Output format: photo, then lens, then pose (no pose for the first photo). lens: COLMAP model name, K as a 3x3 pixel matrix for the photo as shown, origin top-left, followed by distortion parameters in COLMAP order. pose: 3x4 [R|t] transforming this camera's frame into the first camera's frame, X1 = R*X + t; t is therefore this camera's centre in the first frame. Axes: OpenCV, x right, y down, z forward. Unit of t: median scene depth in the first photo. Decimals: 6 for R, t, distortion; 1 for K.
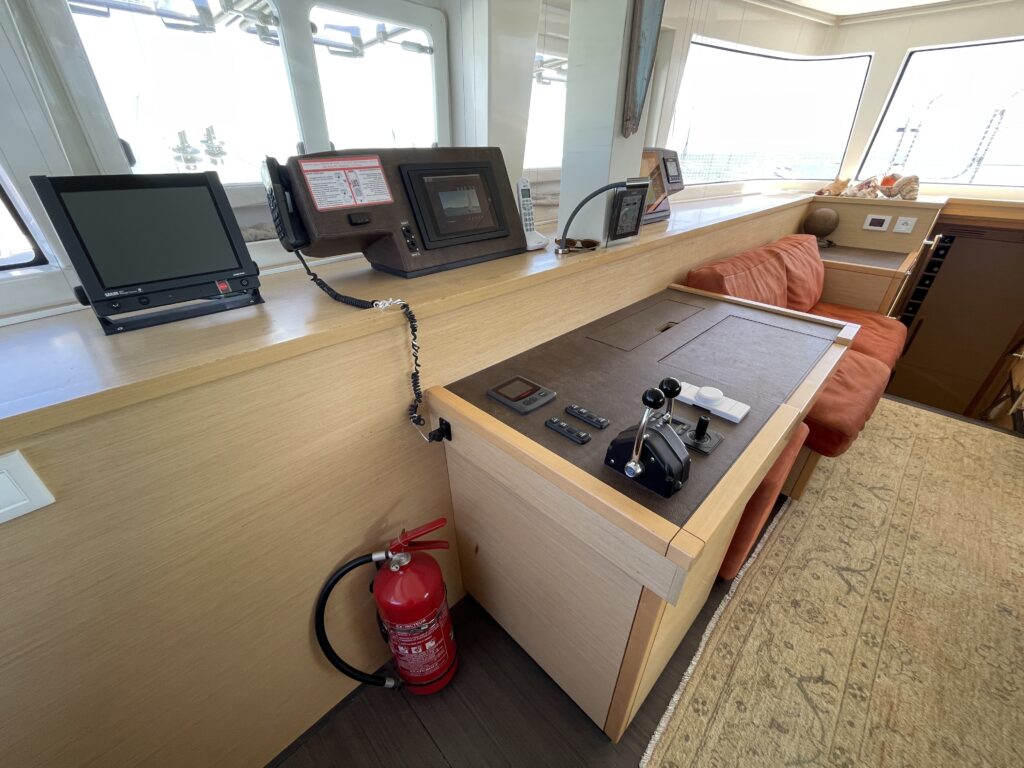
lens RADIAL K [[412.1, 0, 509.4], [0, 412.1, 387.8], [0, 0, 1]] dist [-0.000317, -0.000093]
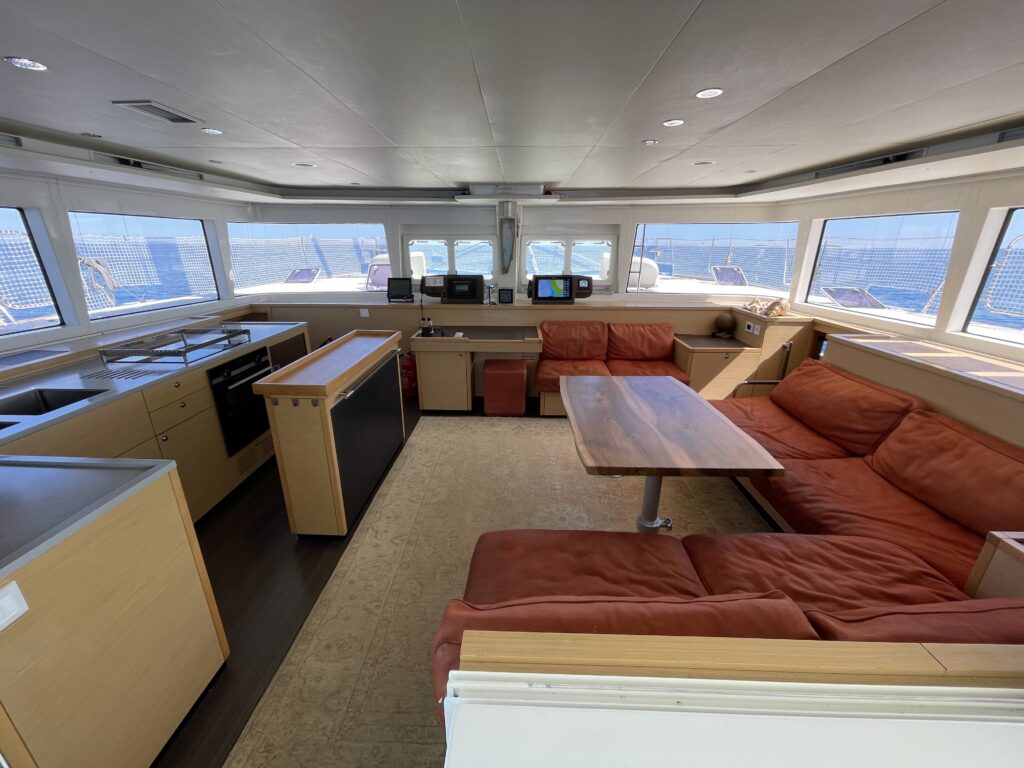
lens RADIAL K [[412.1, 0, 509.4], [0, 412.1, 387.8], [0, 0, 1]] dist [-0.000317, -0.000093]
pose [[0.691583, 0.242143, -0.680499, 3.294075], [-0.367248, 0.929146, -0.042611, 0.443511], [0.621966, 0.279381, 0.731509, -1.366680]]
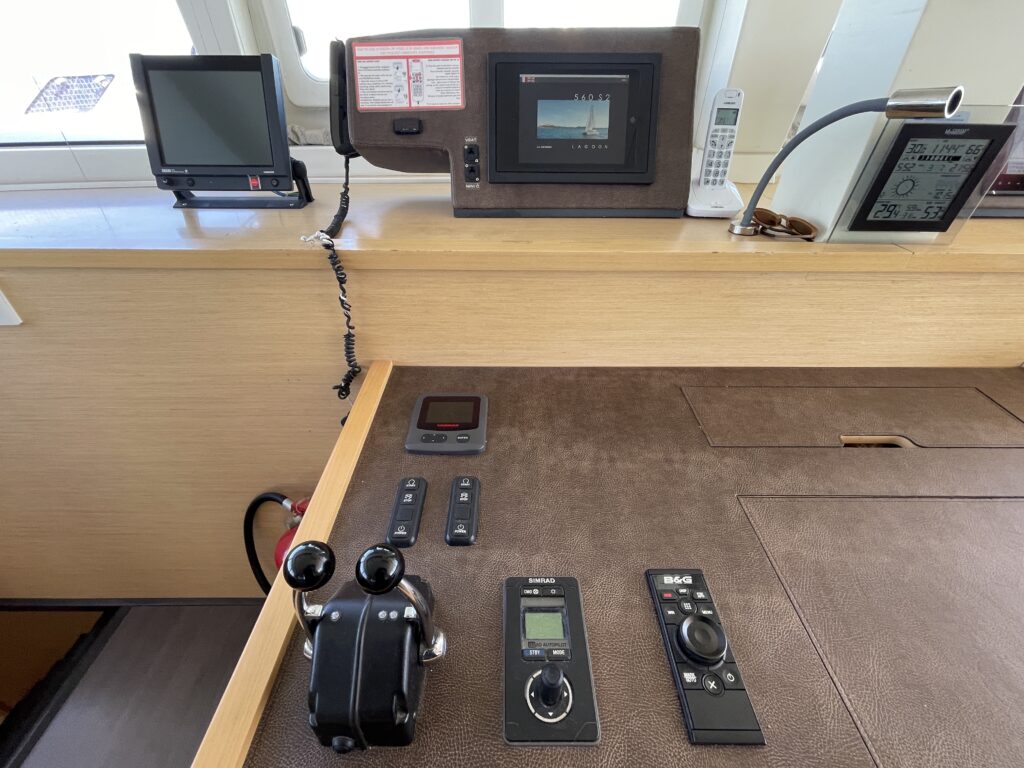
lens RADIAL K [[436.0, 0, 505.4], [0, 436.0, 385.8], [0, 0, 1]] dist [-0.000771, 0.000572]
pose [[0.709758, 0.422519, -0.563667, 0.417075], [-0.358029, 0.905469, 0.227906, -0.206905], [0.606678, 0.040051, 0.793938, 0.448524]]
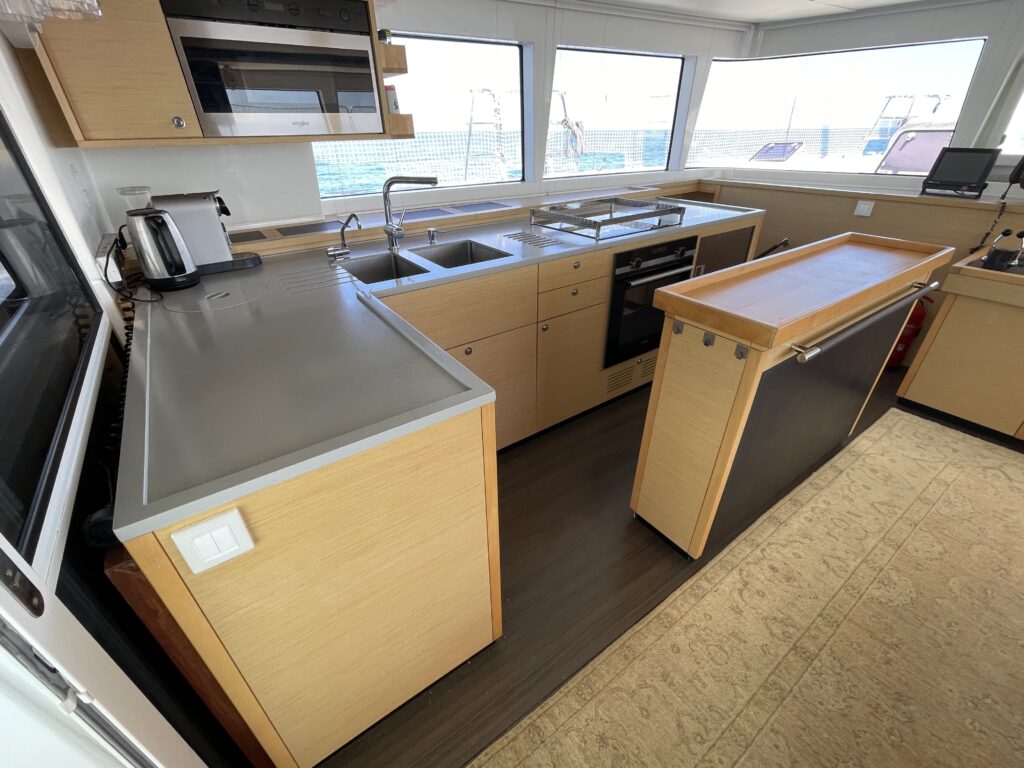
lens RADIAL K [[436.0, 0, 505.4], [0, 436.0, 385.8], [0, 0, 1]] dist [-0.000771, 0.000572]
pose [[-0.174373, 0.504149, -0.845830, 2.353013], [-0.482748, 0.704906, 0.519674, 0.548520], [0.858224, 0.498940, 0.120461, -1.073648]]
